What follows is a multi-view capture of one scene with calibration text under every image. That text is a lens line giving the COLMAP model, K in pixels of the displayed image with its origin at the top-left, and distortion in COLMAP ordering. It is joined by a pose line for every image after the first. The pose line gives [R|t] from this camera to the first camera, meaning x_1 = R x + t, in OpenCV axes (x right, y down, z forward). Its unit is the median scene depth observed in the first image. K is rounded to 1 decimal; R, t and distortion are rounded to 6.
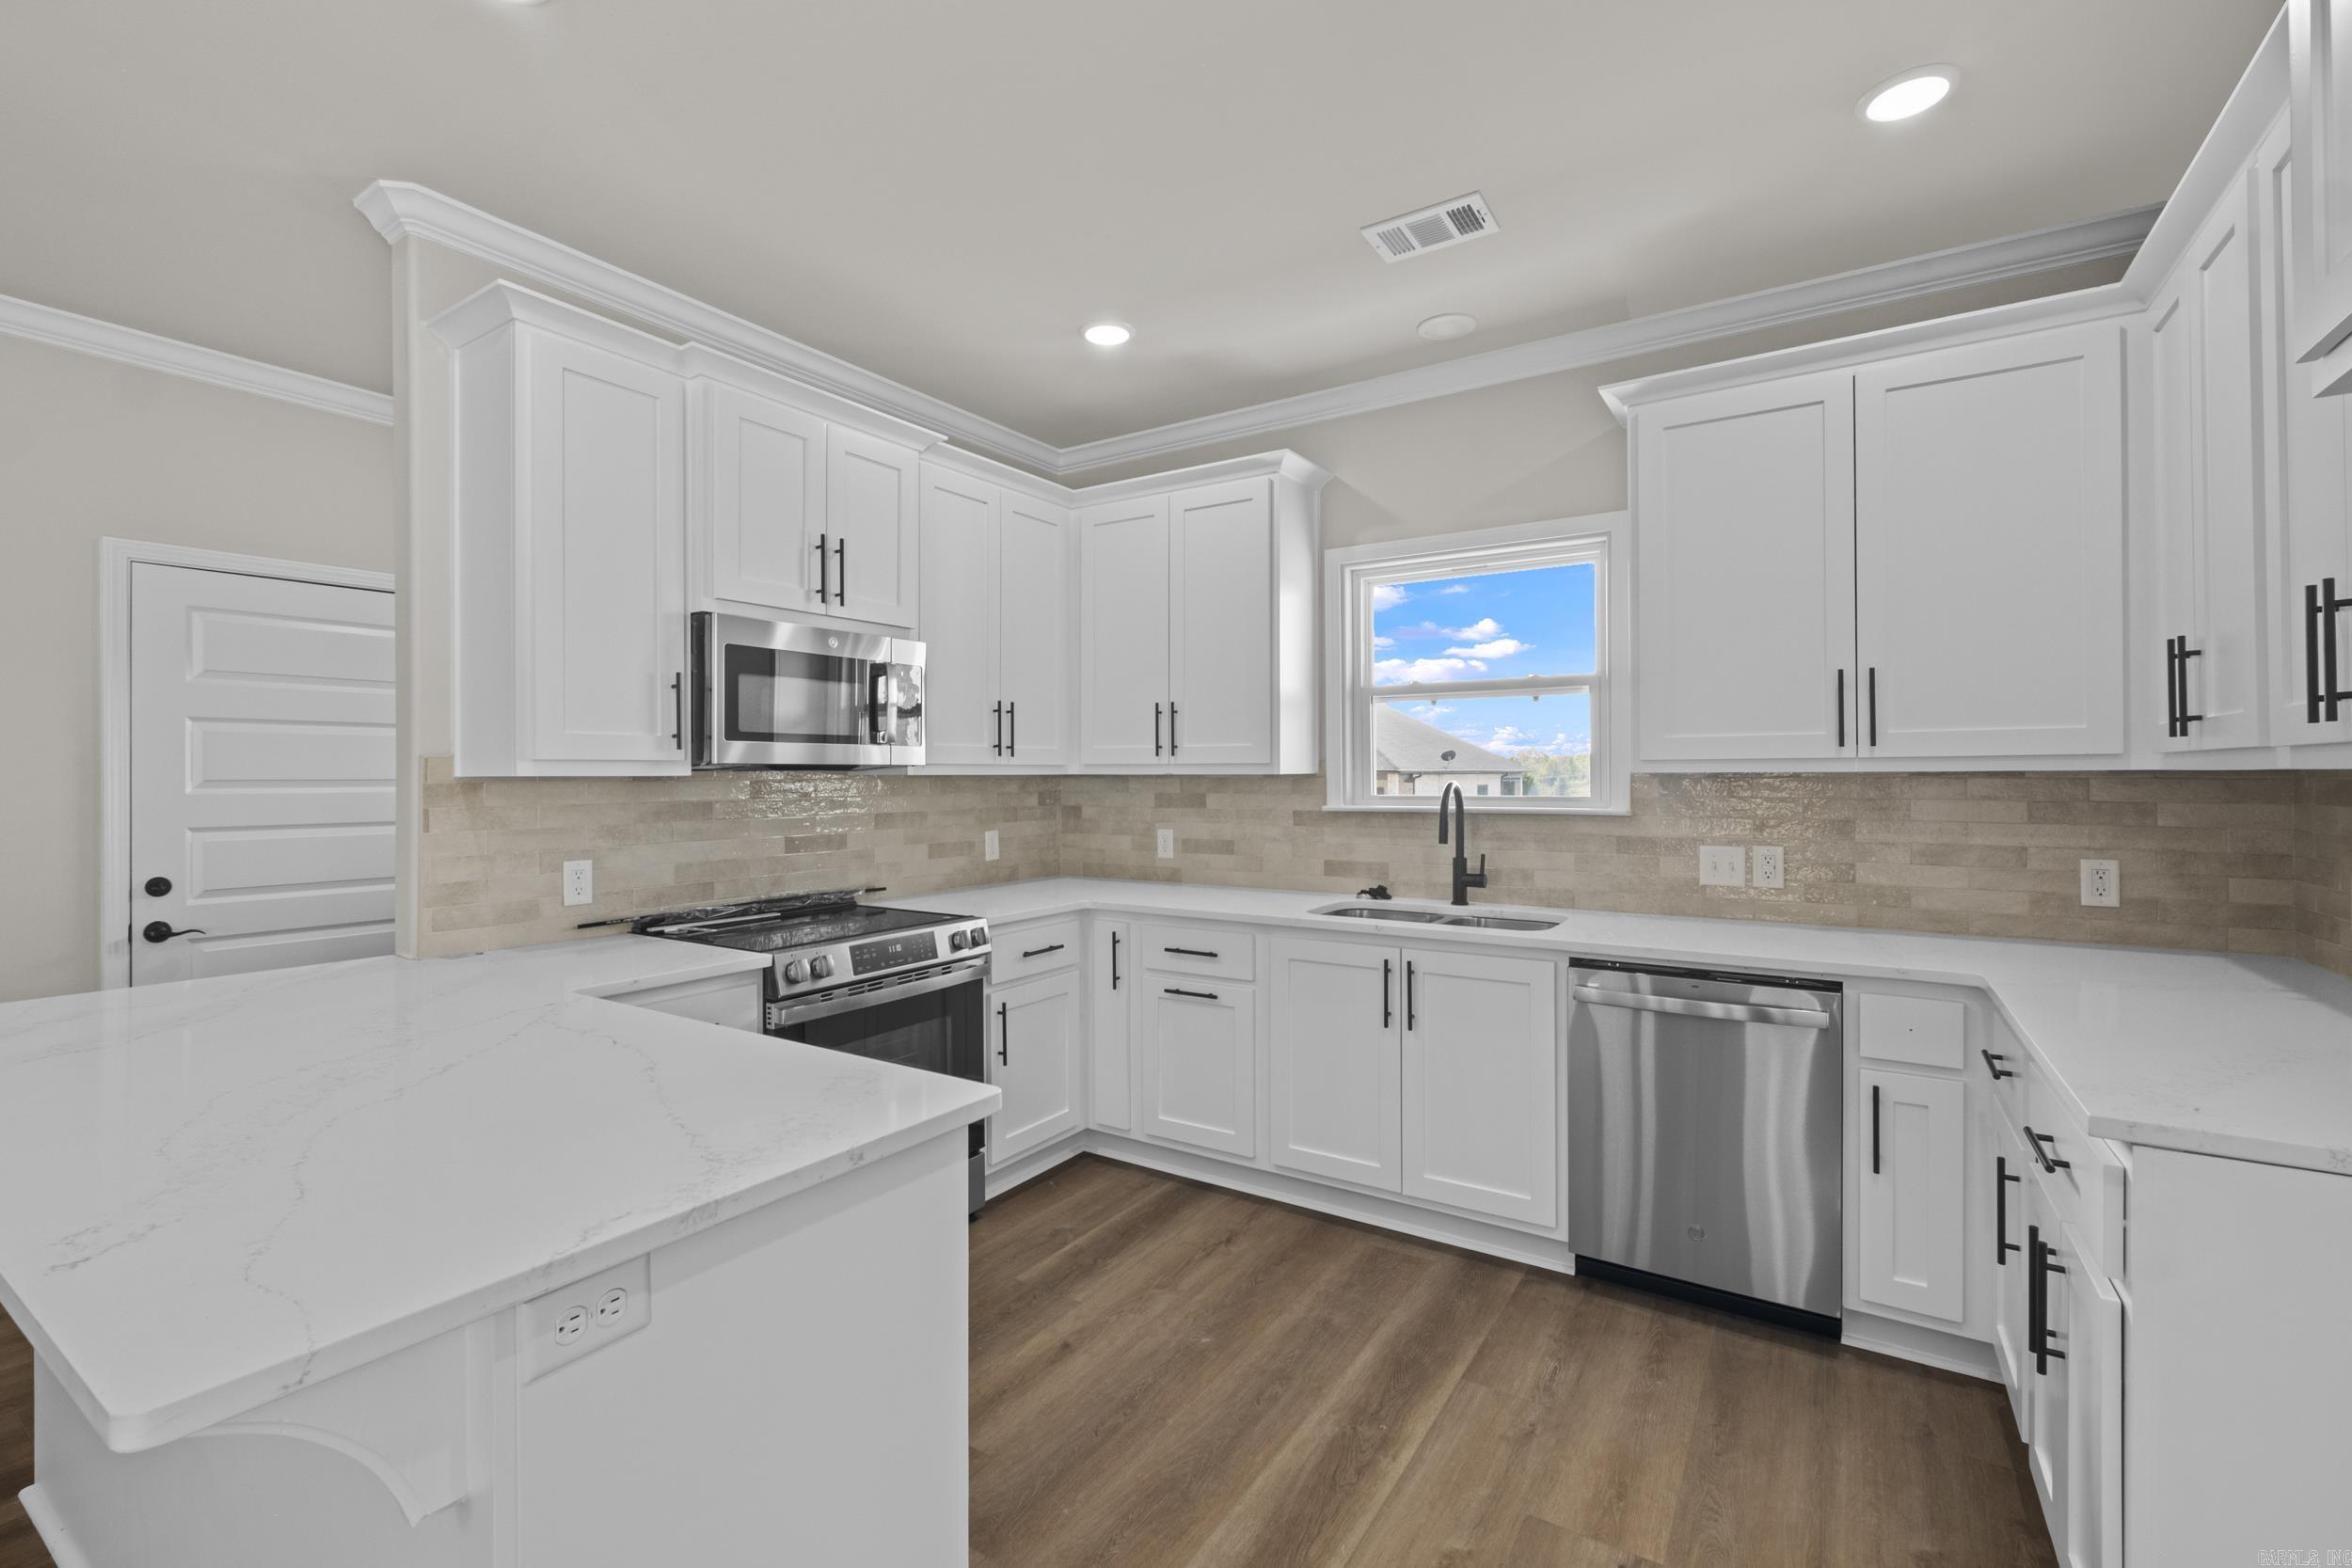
lens RADIAL K [[1023.3, 0, 1171.5], [0, 1023.3, 776.8], [0, 0, 1]] dist [-0.004553, -0.000366]
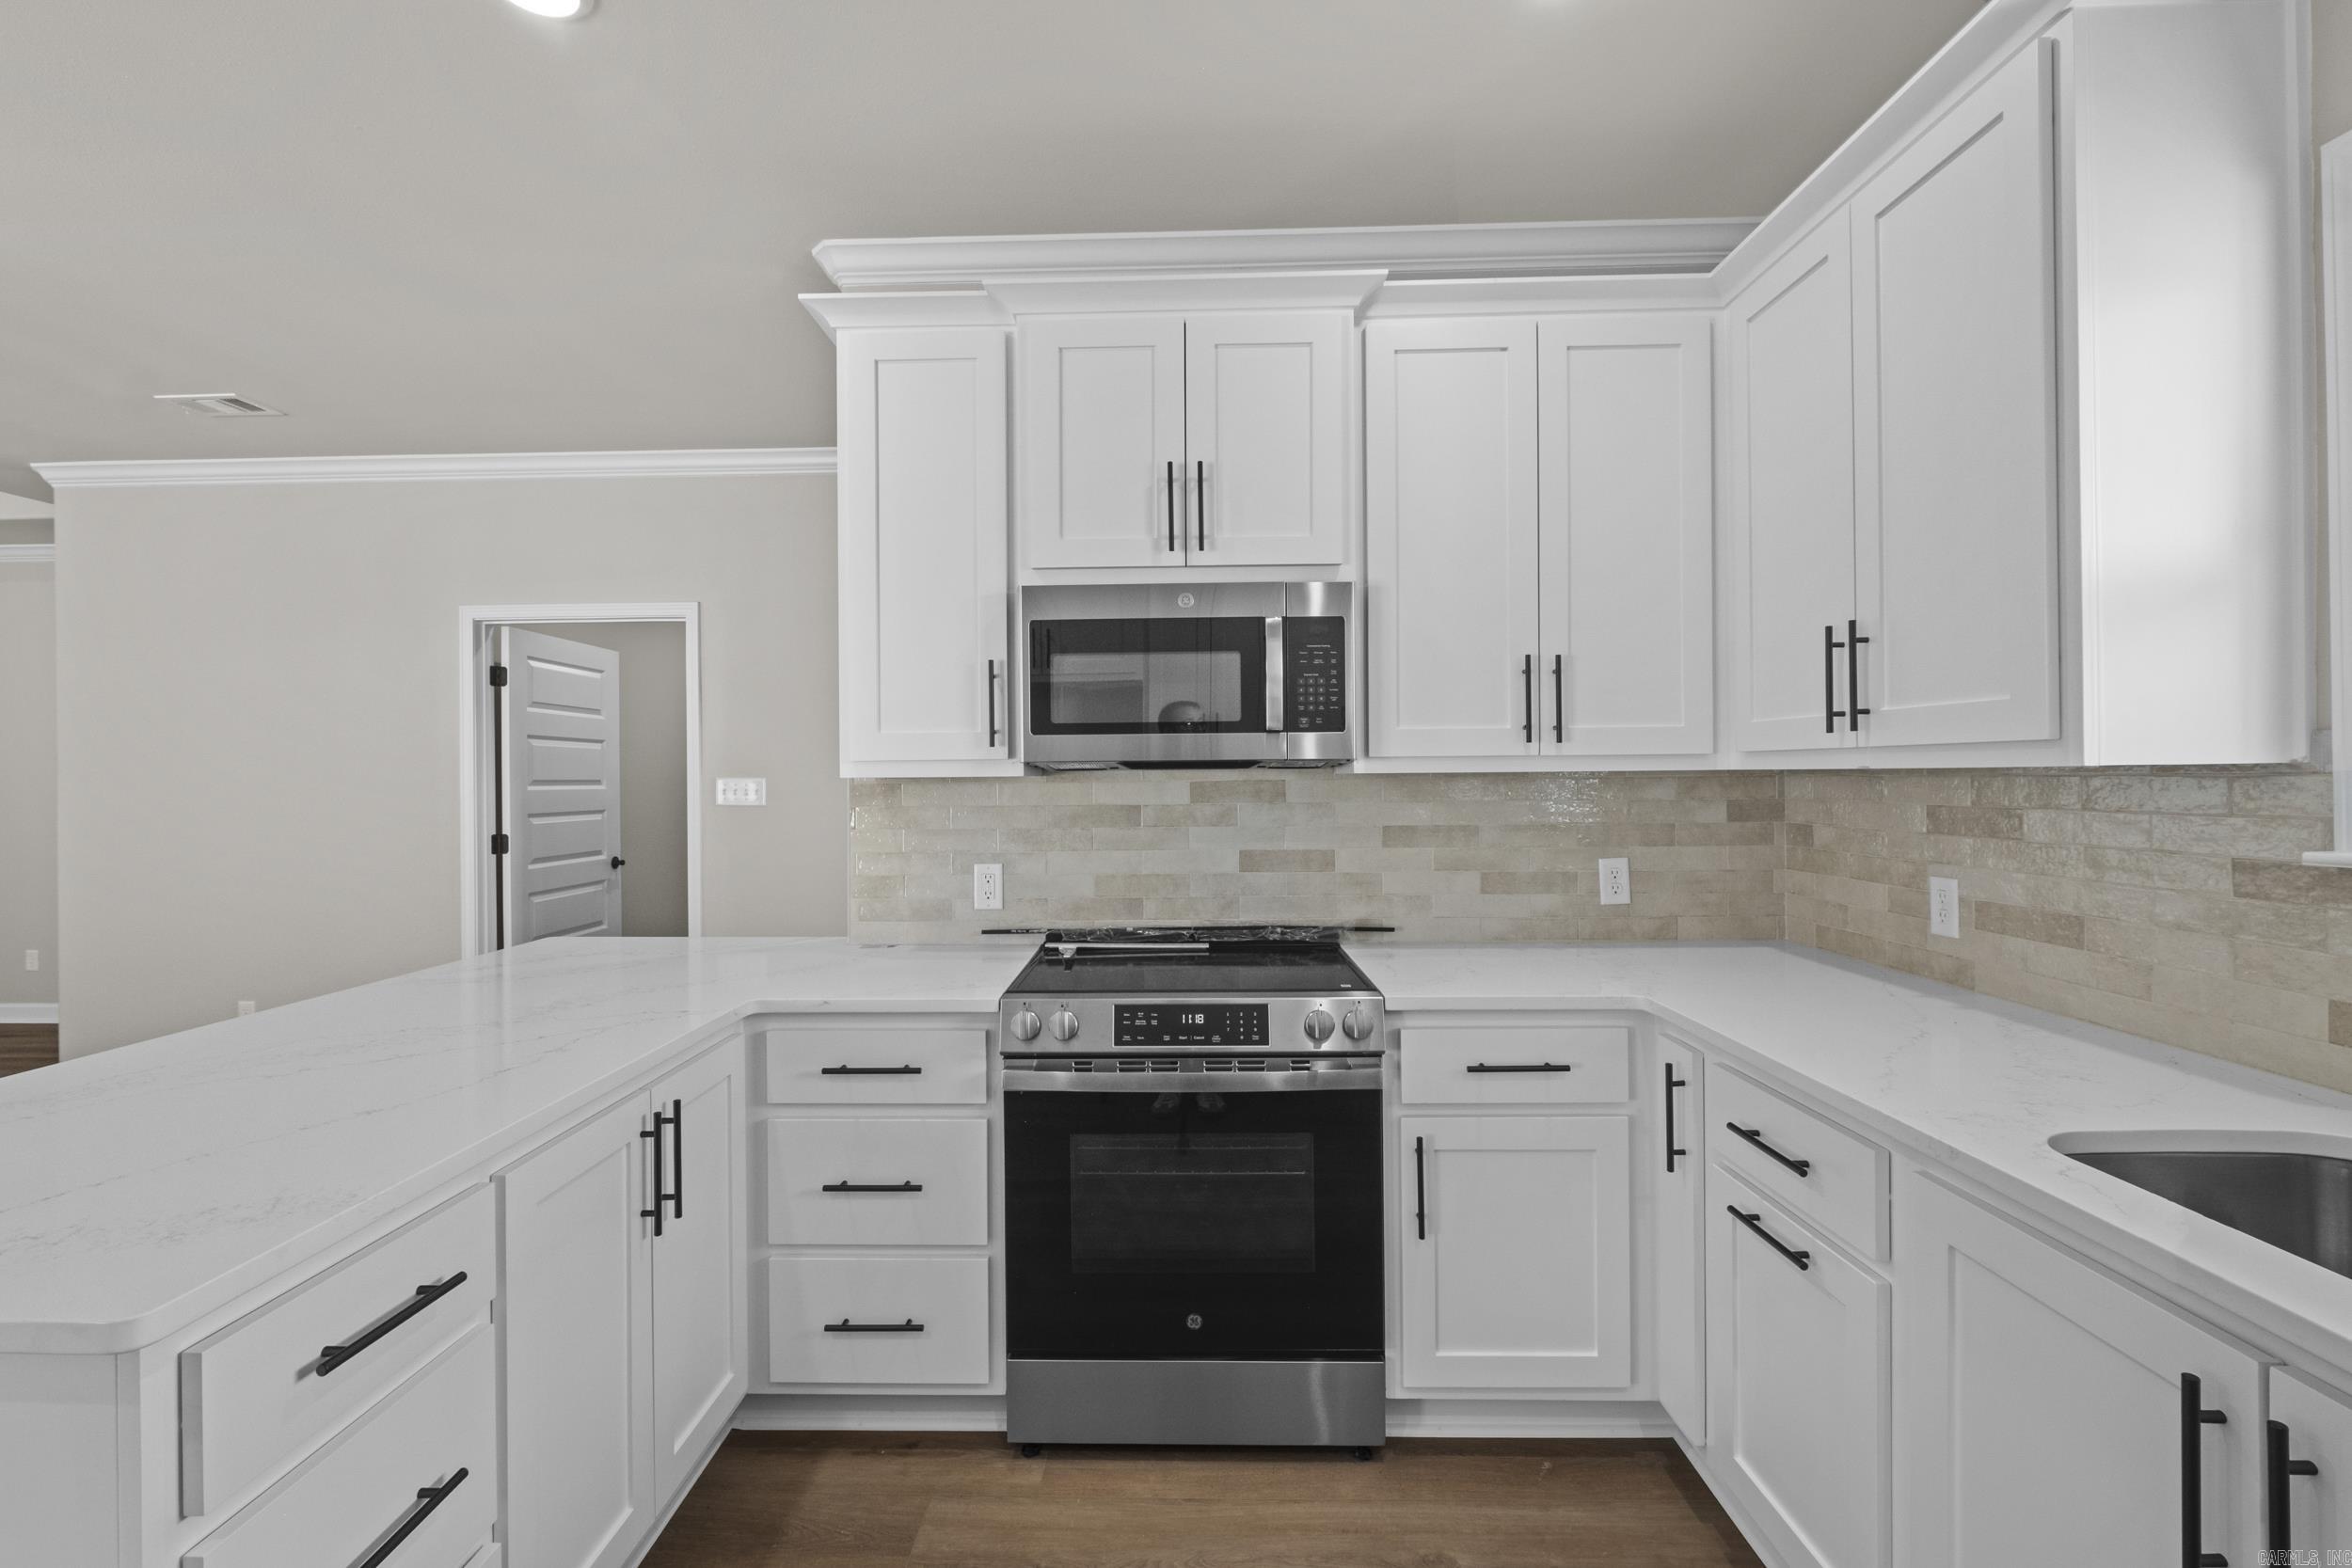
lens RADIAL K [[1023.3, 0, 1162.8], [0, 1023.3, 781.8], [0, 0, 1]] dist [-0.004553, -0.000366]
pose [[0.515992, 0.001868, -0.856591, 0.263857], [0.005275, 0.999972, 0.005358, -0.000351], [0.856577, -0.007284, 0.515968, 0.497304]]
